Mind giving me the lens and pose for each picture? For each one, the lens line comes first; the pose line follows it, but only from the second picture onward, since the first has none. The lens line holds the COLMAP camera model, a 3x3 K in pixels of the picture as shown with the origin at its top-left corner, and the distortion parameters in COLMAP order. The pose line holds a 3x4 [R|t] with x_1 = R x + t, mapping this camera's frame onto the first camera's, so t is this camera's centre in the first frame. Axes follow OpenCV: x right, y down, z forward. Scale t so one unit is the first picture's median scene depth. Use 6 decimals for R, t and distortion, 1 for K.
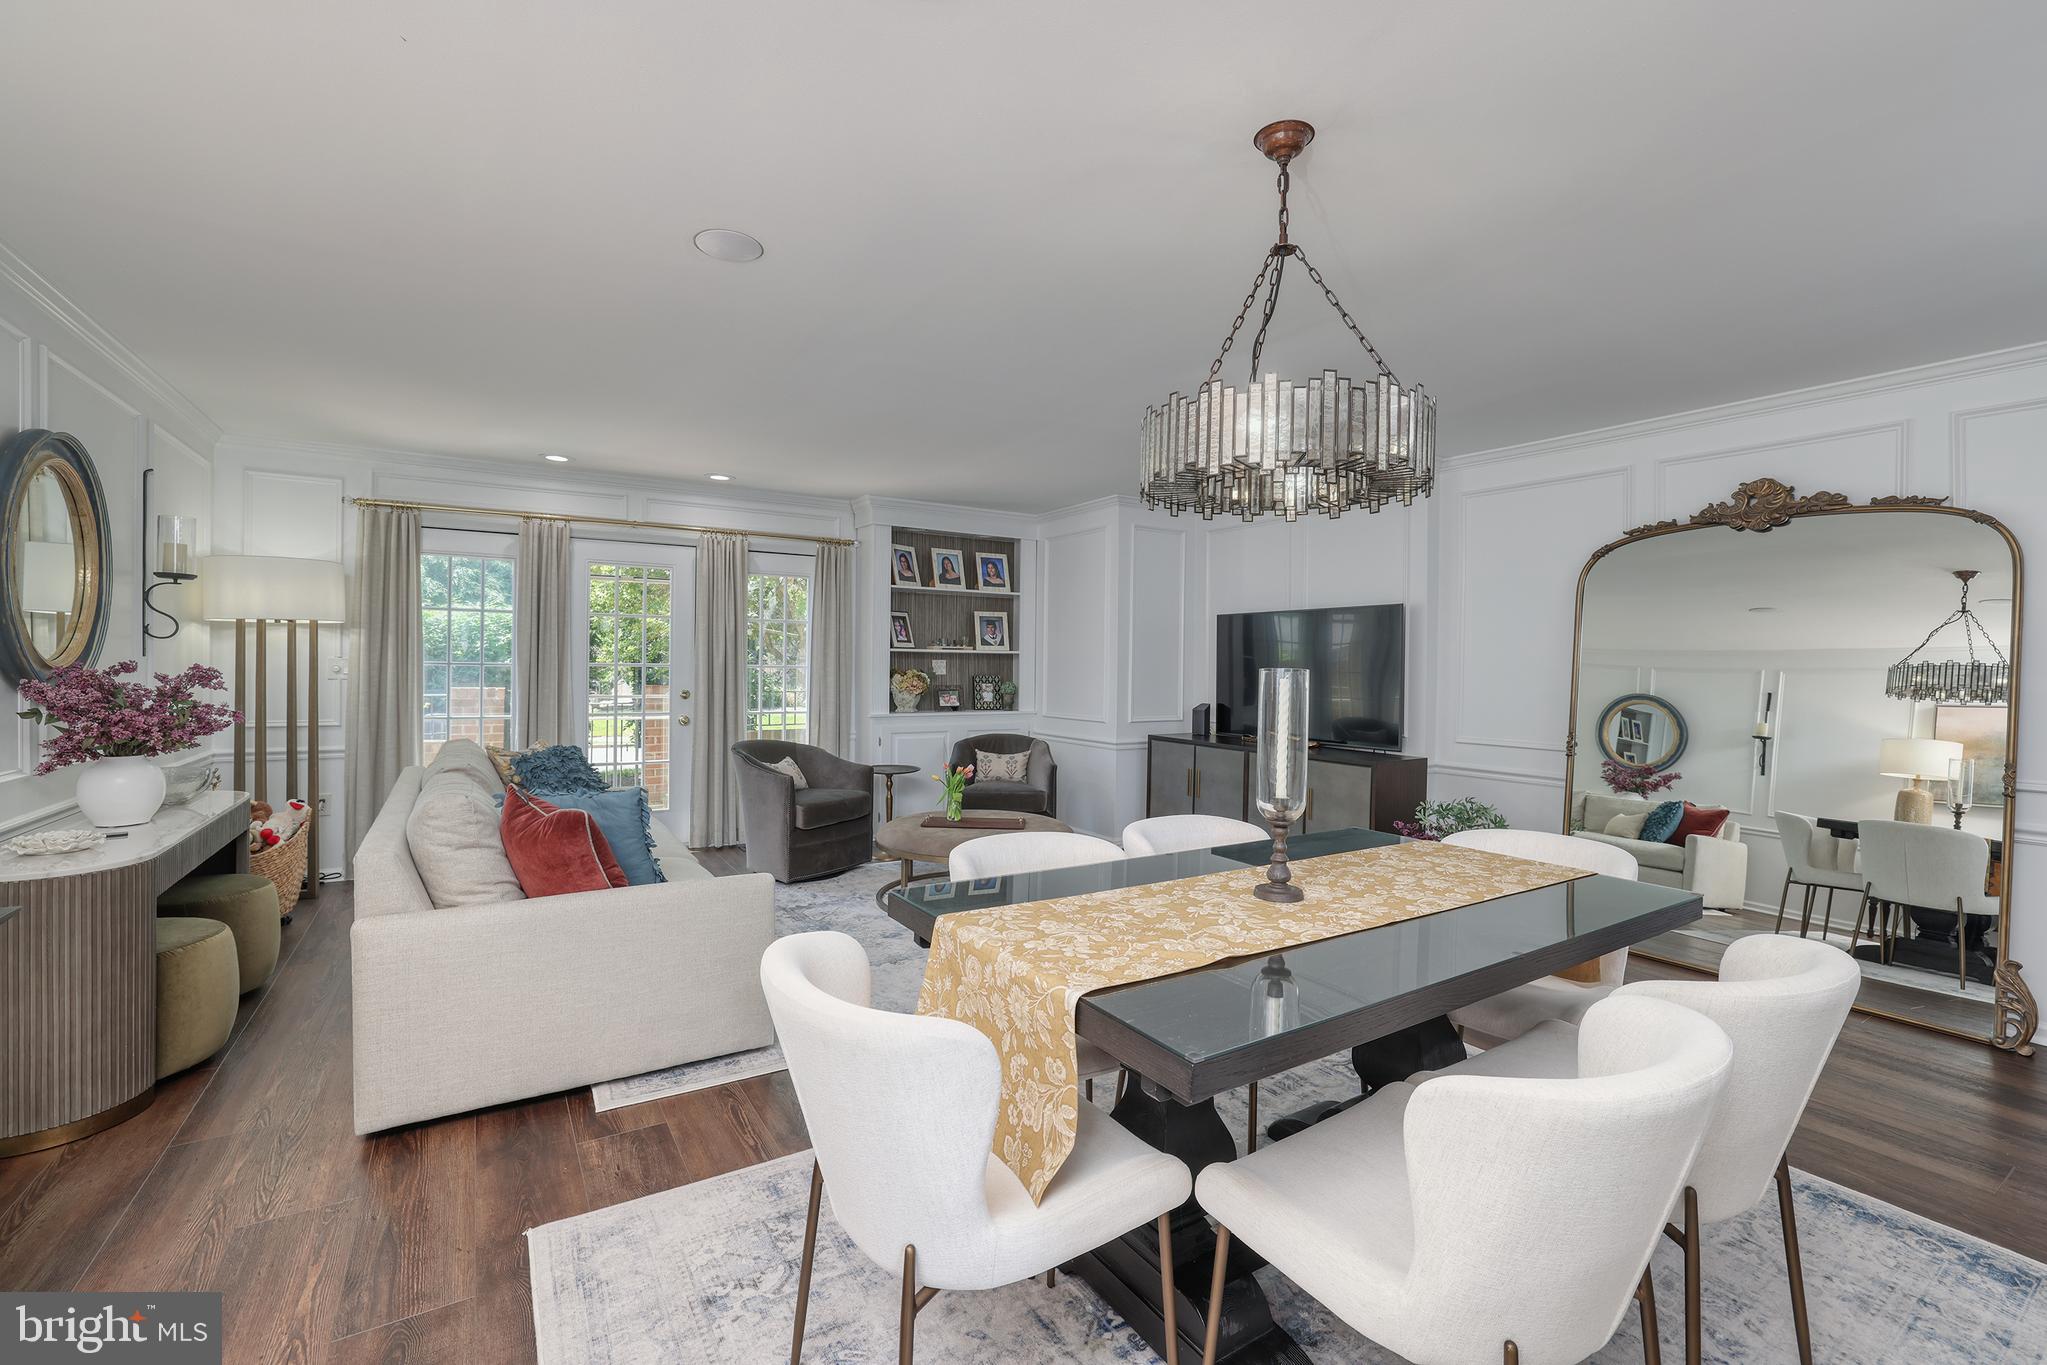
lens RADIAL K [[874.1, 0, 1030.3], [0, 874.1, 671.3], [0, 0, 1]] dist [-0.048319, 0.016968]
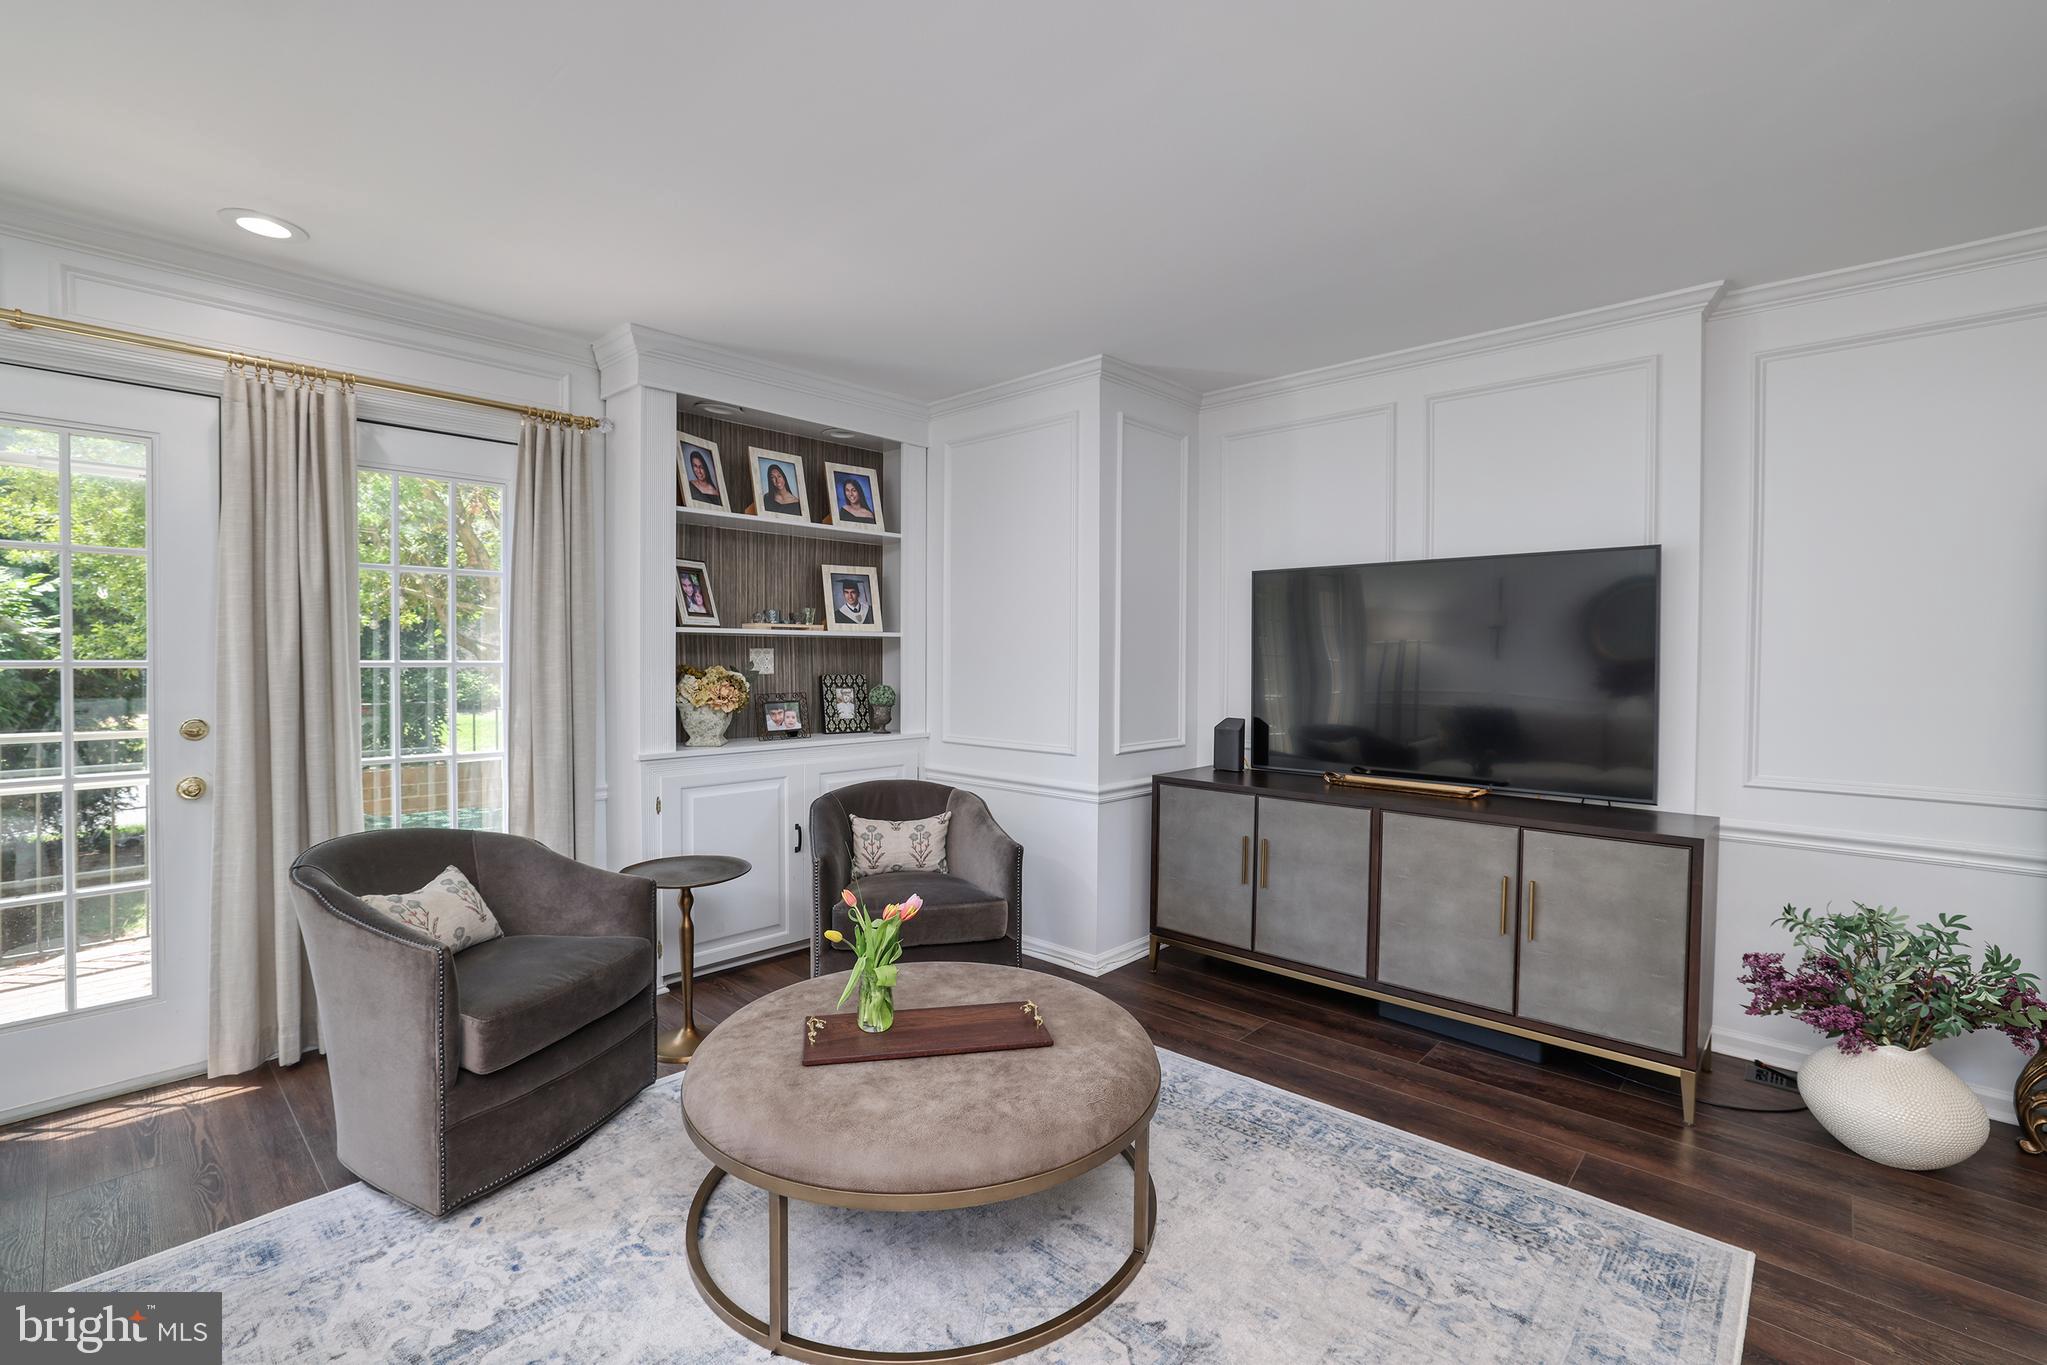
lens RADIAL K [[903.6, 0, 1026.7], [0, 903.6, 673.0], [0, 0, 1]] dist [-0.047609, 0.018114]
pose [[0.967782, -0.012703, 0.251470, -0.092143], [0.009167, 0.999842, 0.015228, -0.004666], [-0.251623, -0.012432, 0.967745, 0.423249]]
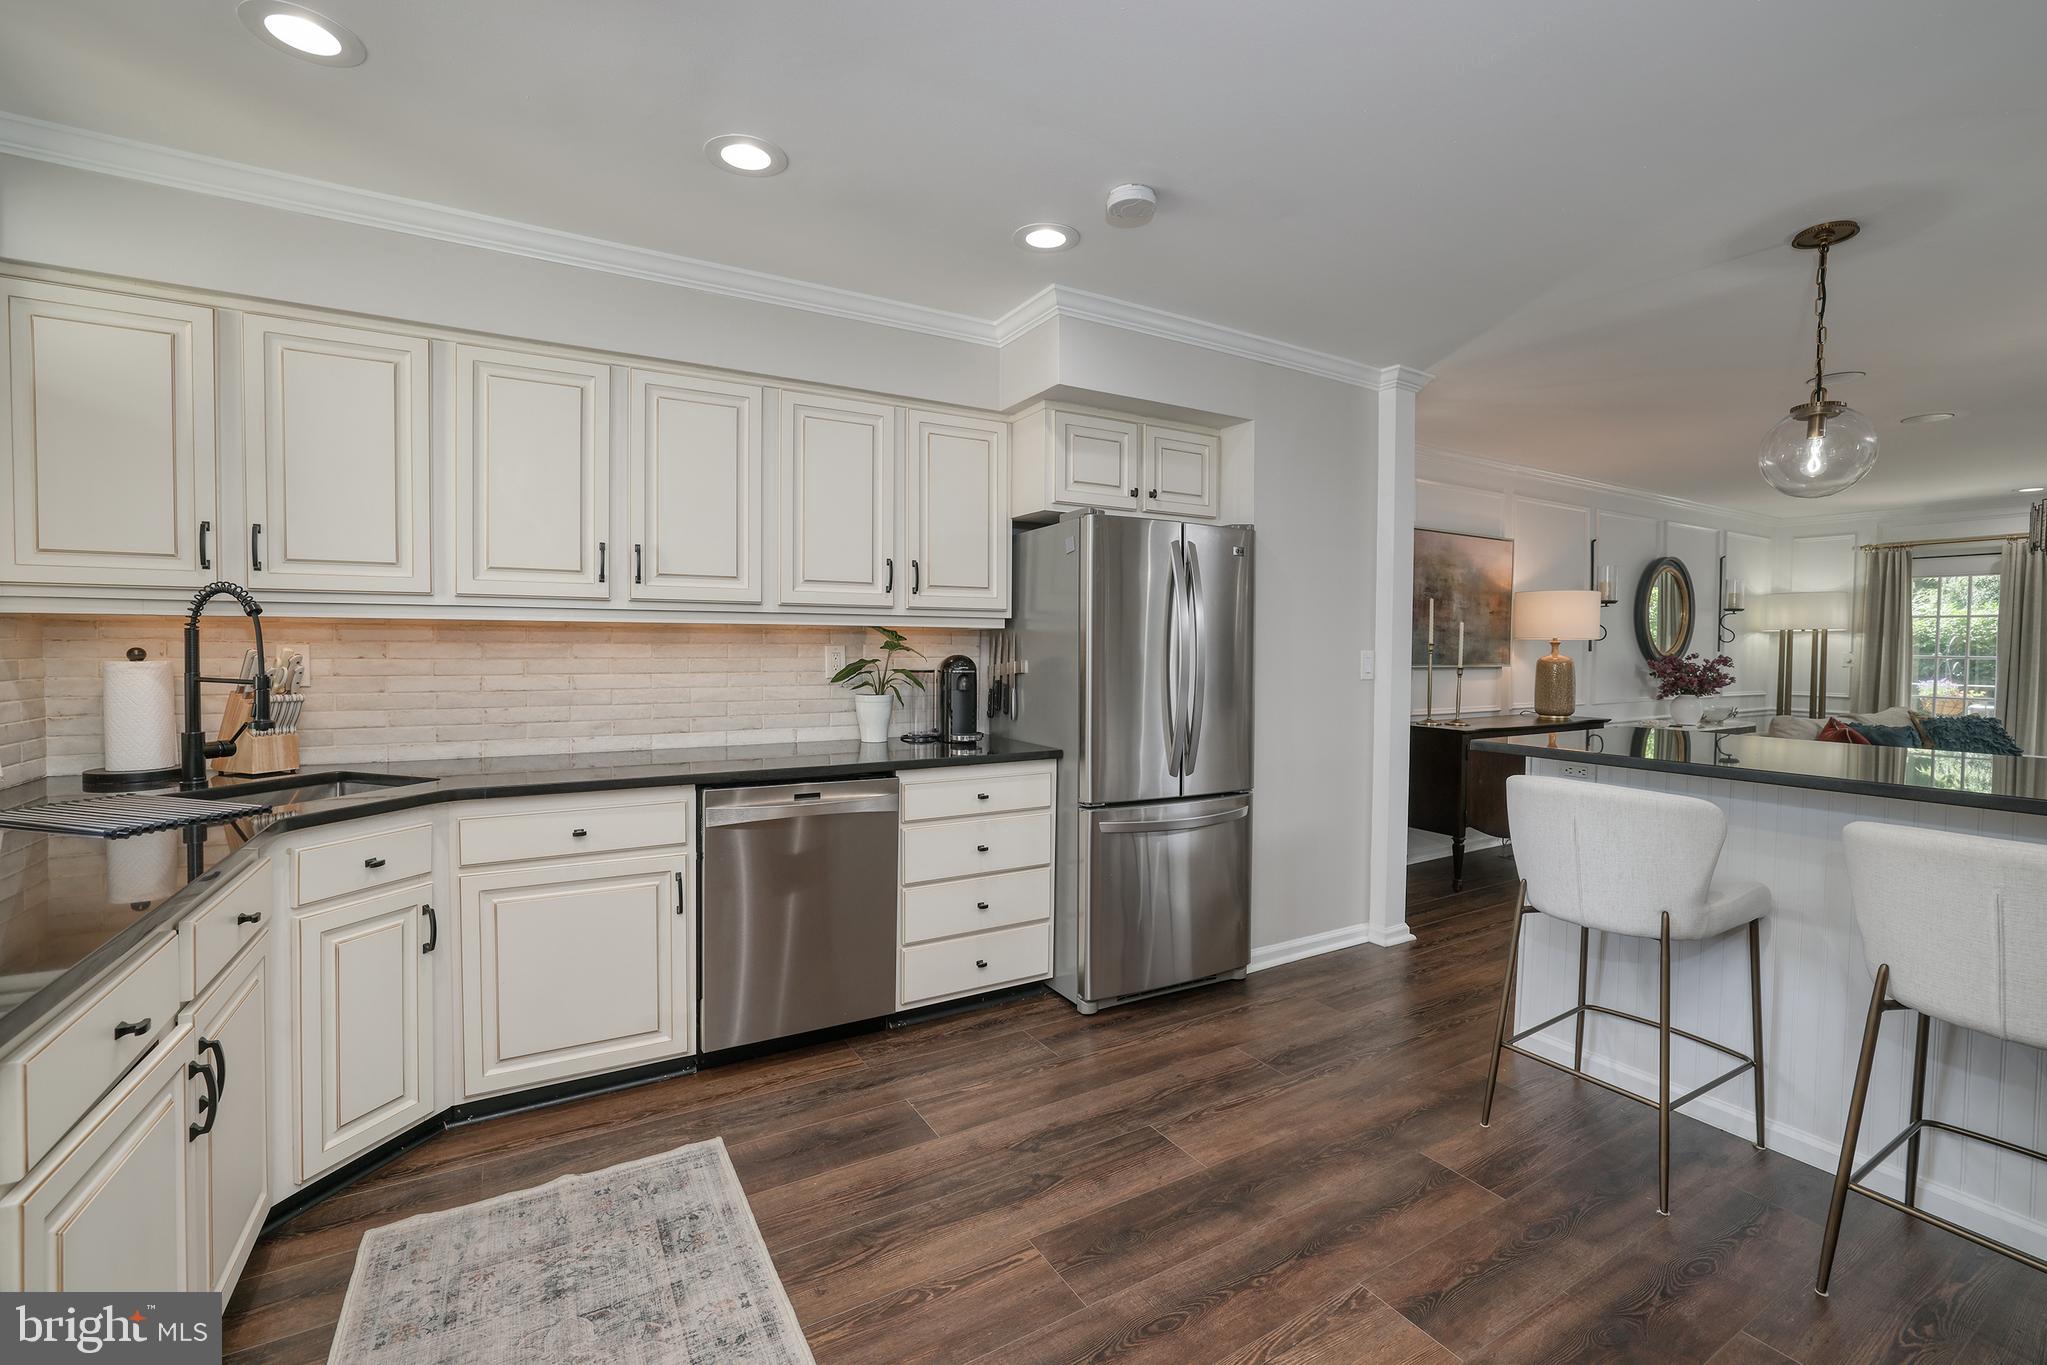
lens RADIAL K [[874.1, 0, 1030.3], [0, 874.1, 671.3], [0, 0, 1]] dist [-0.048319, 0.016968]
pose [[-0.040164, 0.017249, -0.999044, 0.570974], [-0.016423, 0.999705, 0.017921, 0.010811], [0.999058, 0.017127, -0.039869, -0.298929]]
